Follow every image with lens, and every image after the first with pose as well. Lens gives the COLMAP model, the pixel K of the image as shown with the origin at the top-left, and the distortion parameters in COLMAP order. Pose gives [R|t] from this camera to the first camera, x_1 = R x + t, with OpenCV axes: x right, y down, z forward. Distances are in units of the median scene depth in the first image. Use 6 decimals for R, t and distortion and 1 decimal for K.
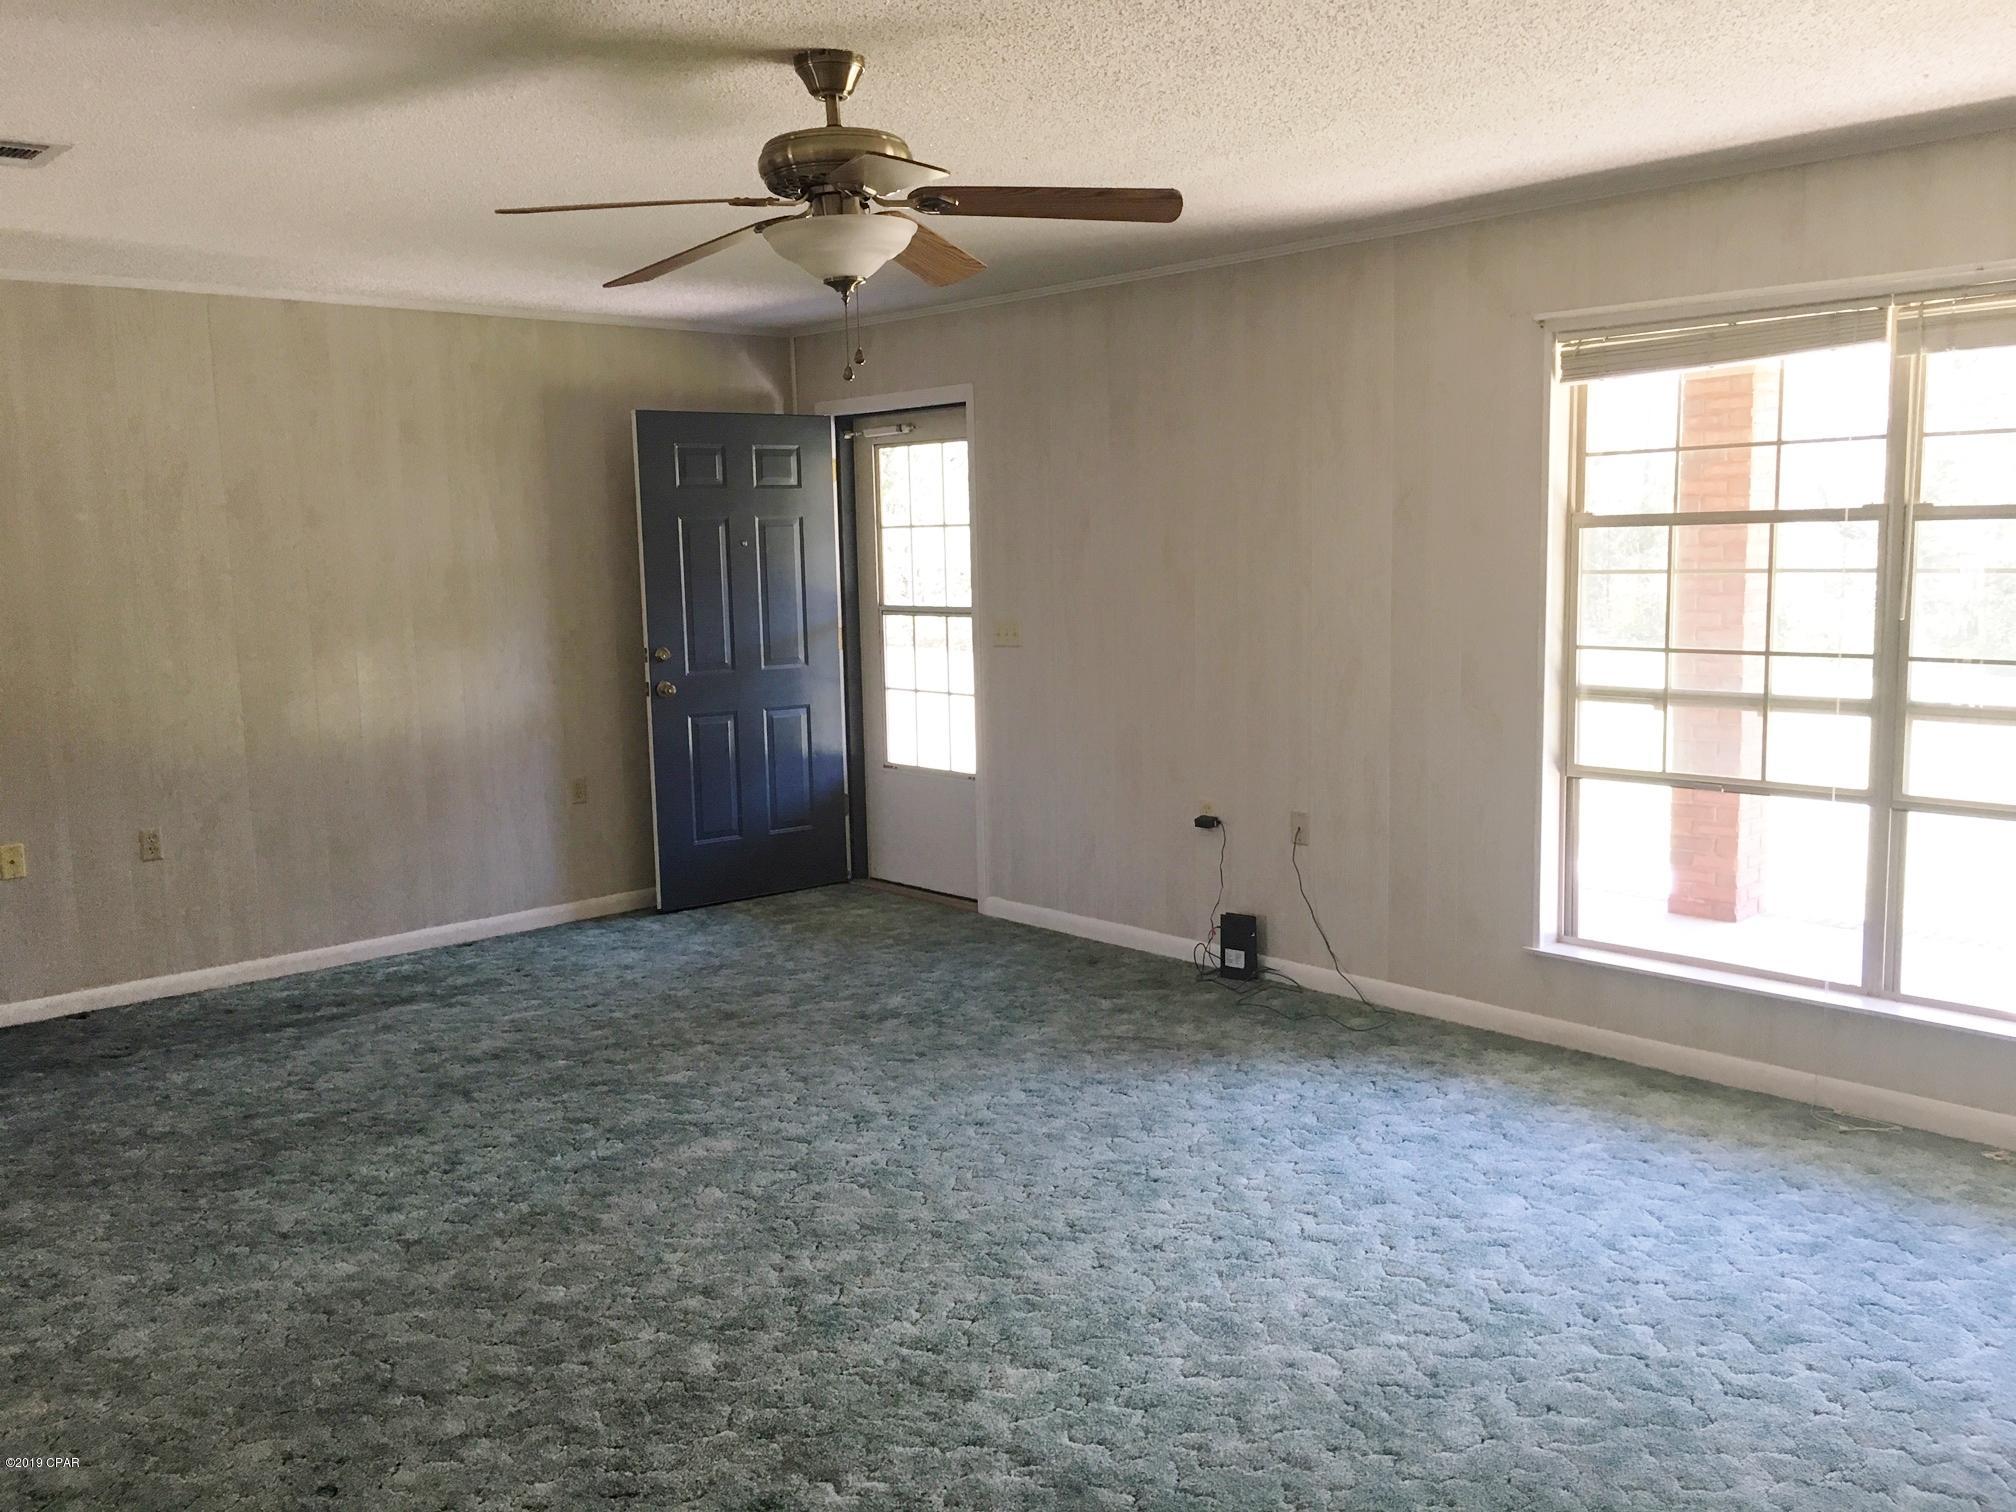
lens RADIAL K [[1722.2, 0, 1010.9], [0, 1722.2, 756.2], [0, 0, 1]] dist [0.079117, -0.098191]
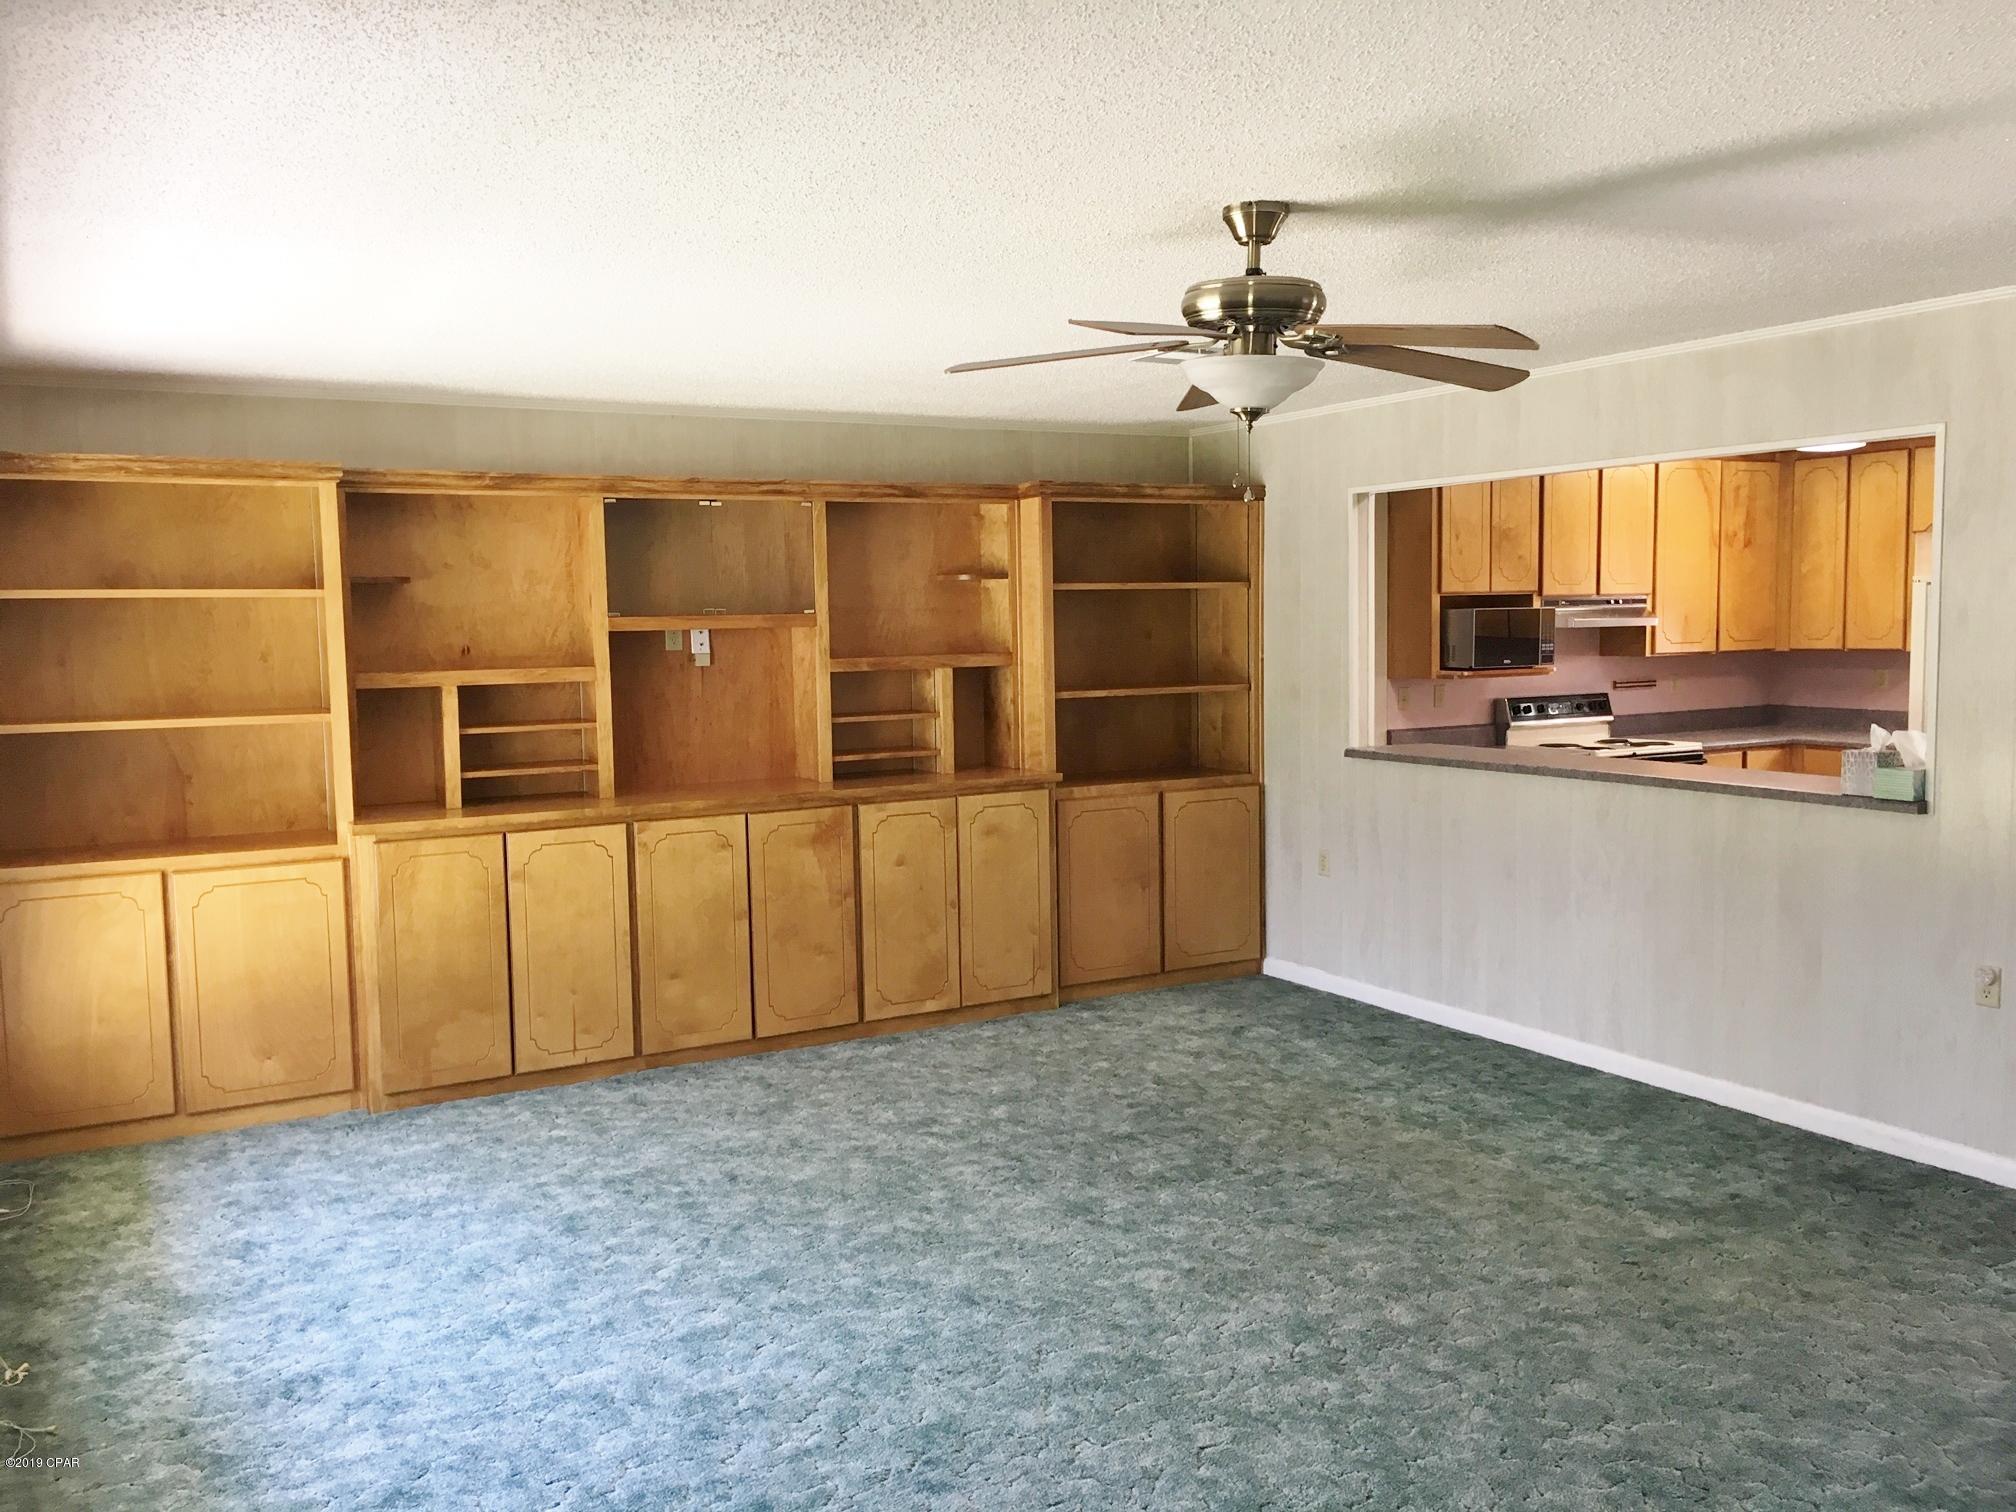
lens RADIAL K [[1722.2, 0, 999.3], [0, 1722.2, 757.6], [0, 0, 1]] dist [0.079117, -0.098191]
pose [[-0.973301, 0.021150, 0.228557, -0.165569], [0.069234, 0.976421, 0.204474, -0.261866], [-0.218843, 0.214838, -0.951815, 1.873478]]
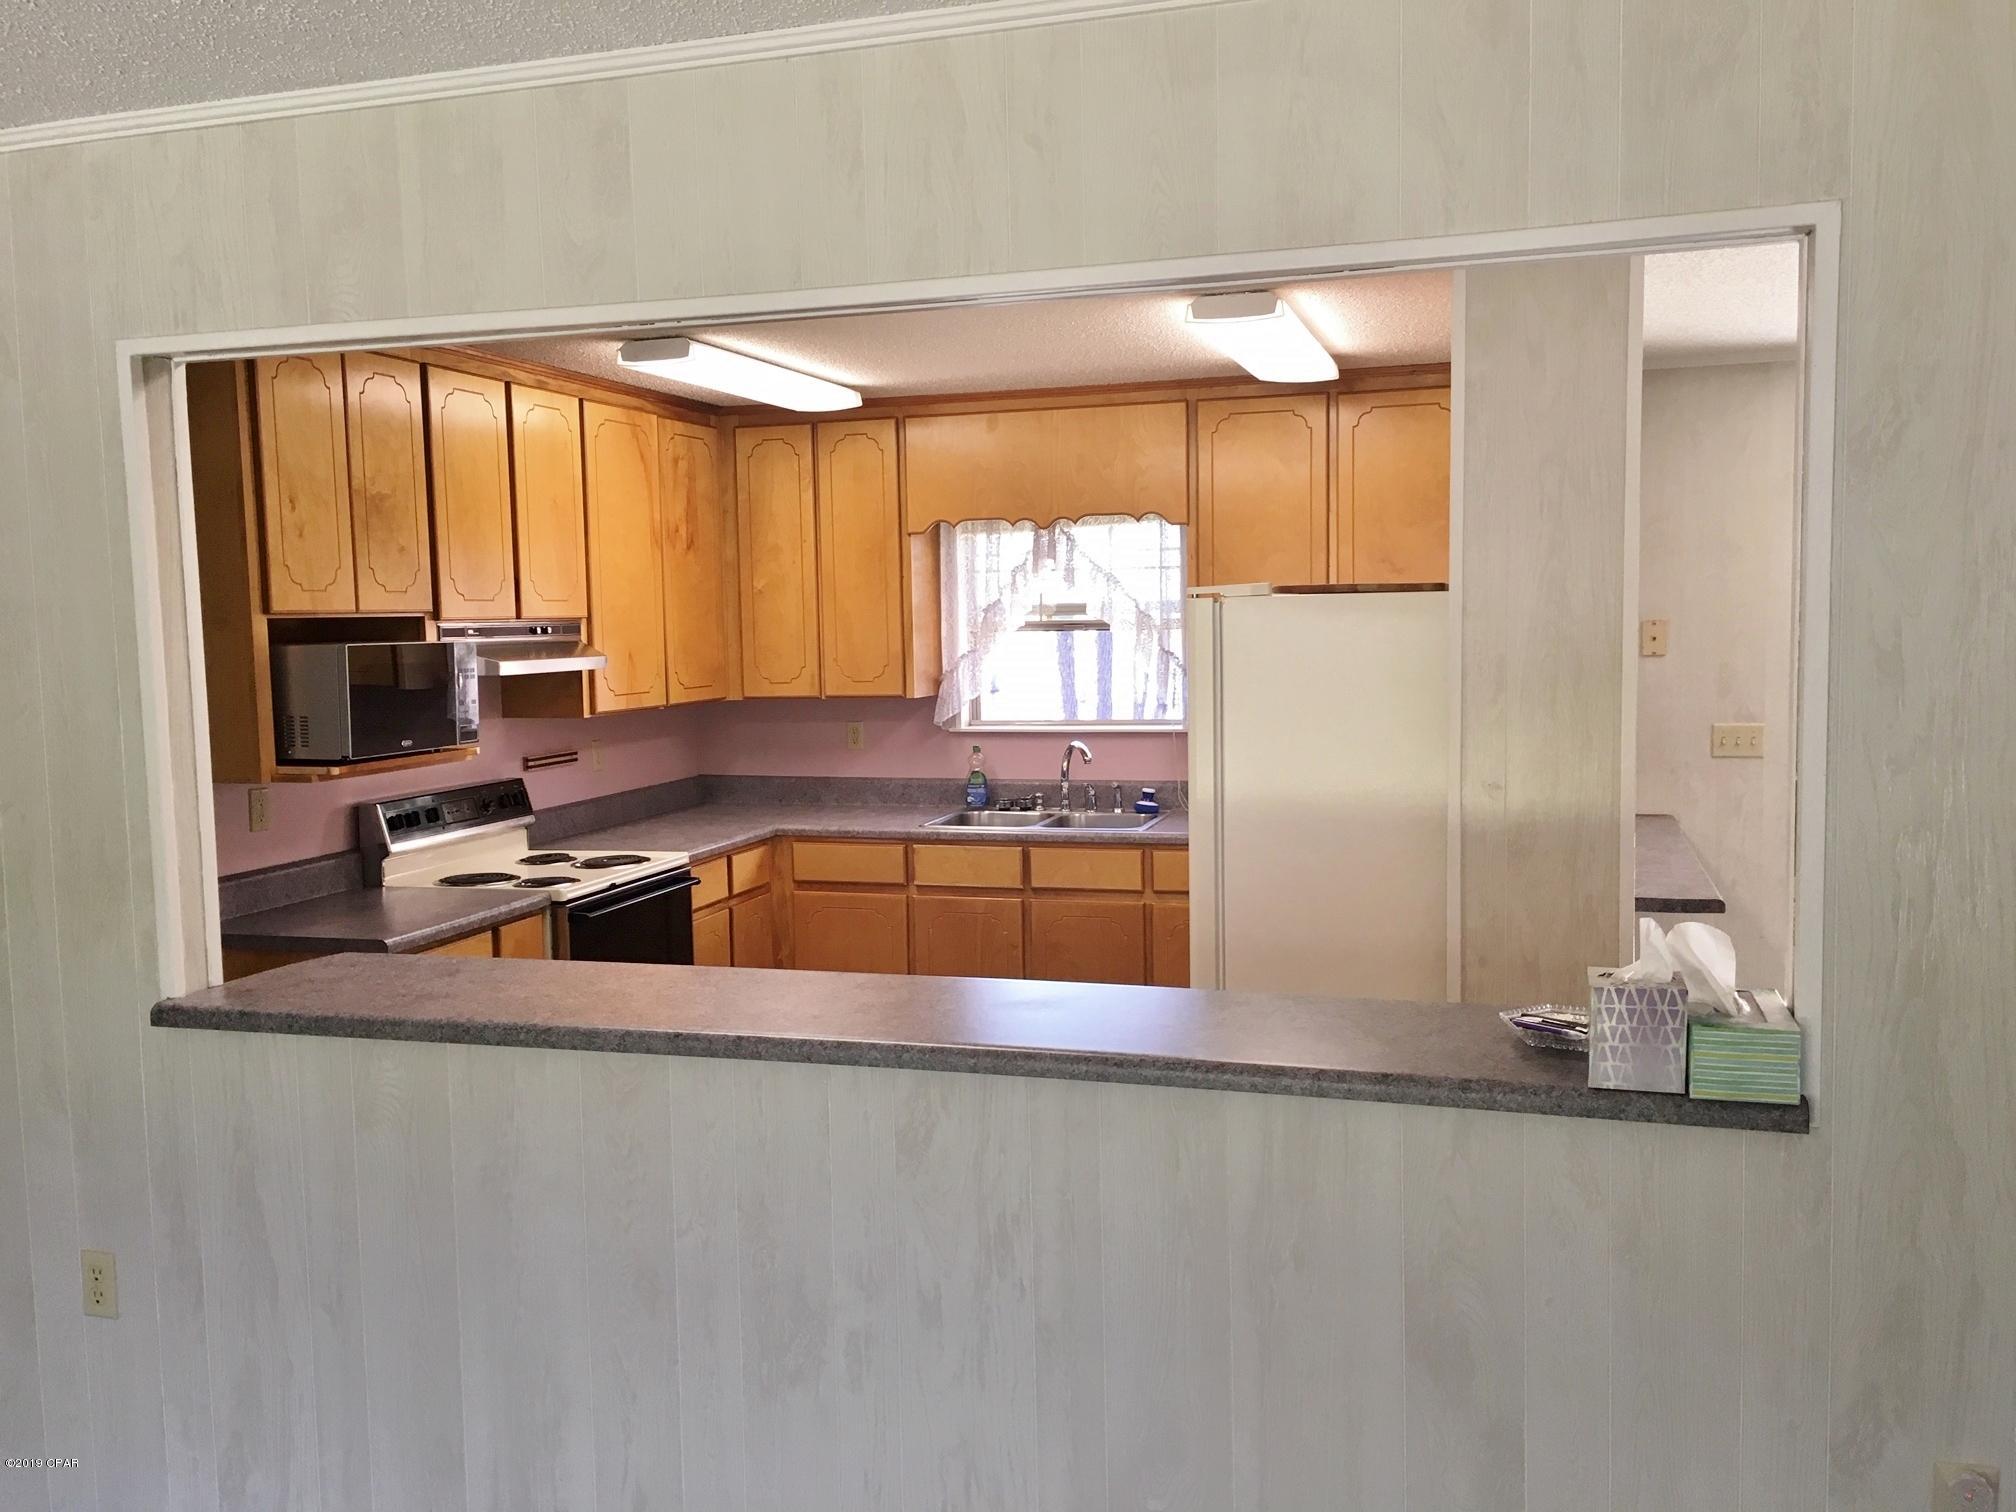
lens RADIAL K [[1722.2, 0, 1003.6], [0, 1722.2, 759.2], [0, 0, 1]] dist [0.079117, -0.098191]
pose [[-0.861419, 0.084354, -0.500841, -0.052320], [-0.025055, 0.977853, 0.207788, -0.129682], [0.507277, 0.191541, -0.840228, 0.806439]]
